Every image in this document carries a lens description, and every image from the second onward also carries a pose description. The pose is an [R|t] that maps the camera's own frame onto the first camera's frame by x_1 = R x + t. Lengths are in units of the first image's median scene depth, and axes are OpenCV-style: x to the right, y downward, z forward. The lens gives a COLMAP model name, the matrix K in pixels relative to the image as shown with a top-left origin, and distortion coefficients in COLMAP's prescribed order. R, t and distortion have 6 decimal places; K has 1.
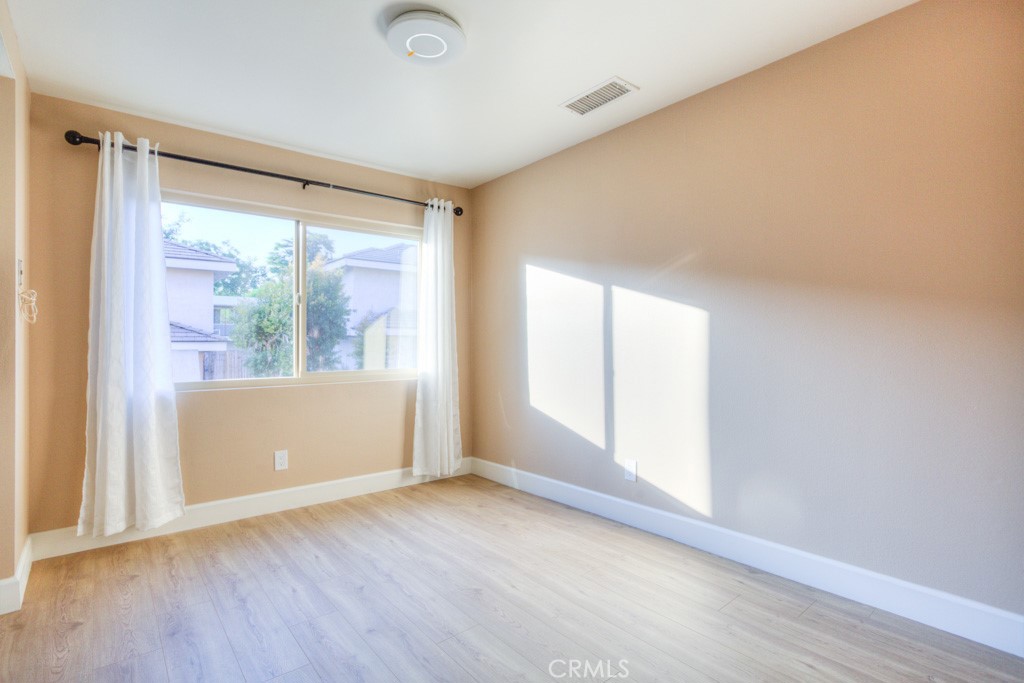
lens RADIAL K [[513.1, 0, 512.0], [0, 513.1, 341.5], [0, 0, 1]] dist [0.000948, 0.000259]
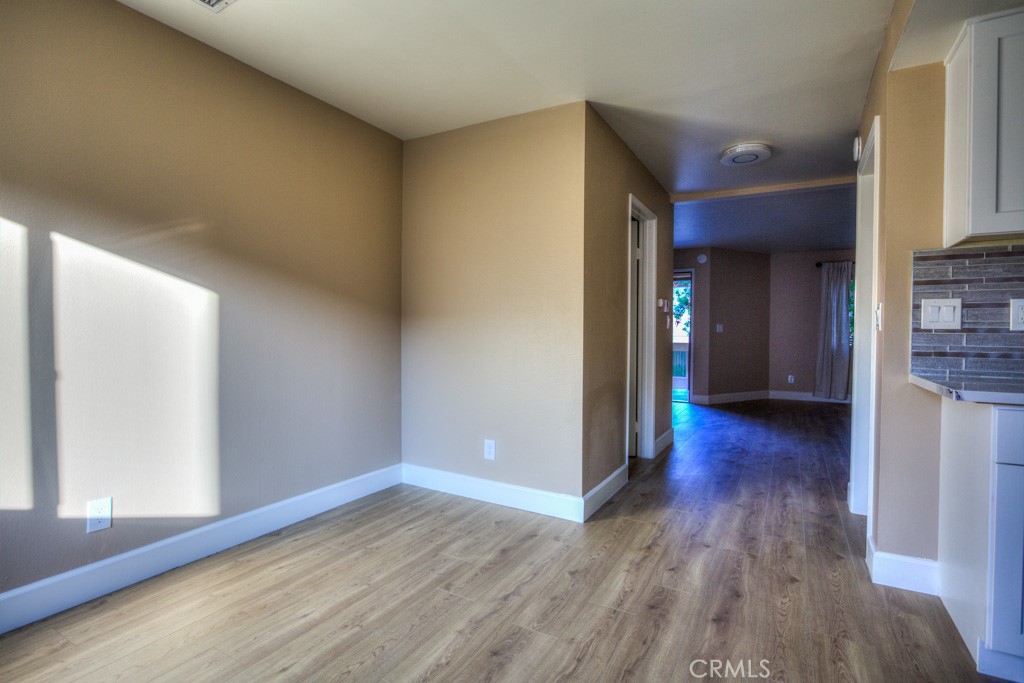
lens RADIAL K [[507.6, 0, 512.0], [0, 507.6, 341.5], [0, 0, 1]] dist [-0.001581, 0.000677]
pose [[-0.364868, -0.015325, 0.930933, -0.707059], [-0.004836, 0.999882, 0.014564, 0.013559], [-0.931047, 0.000812, -0.364899, 0.899450]]
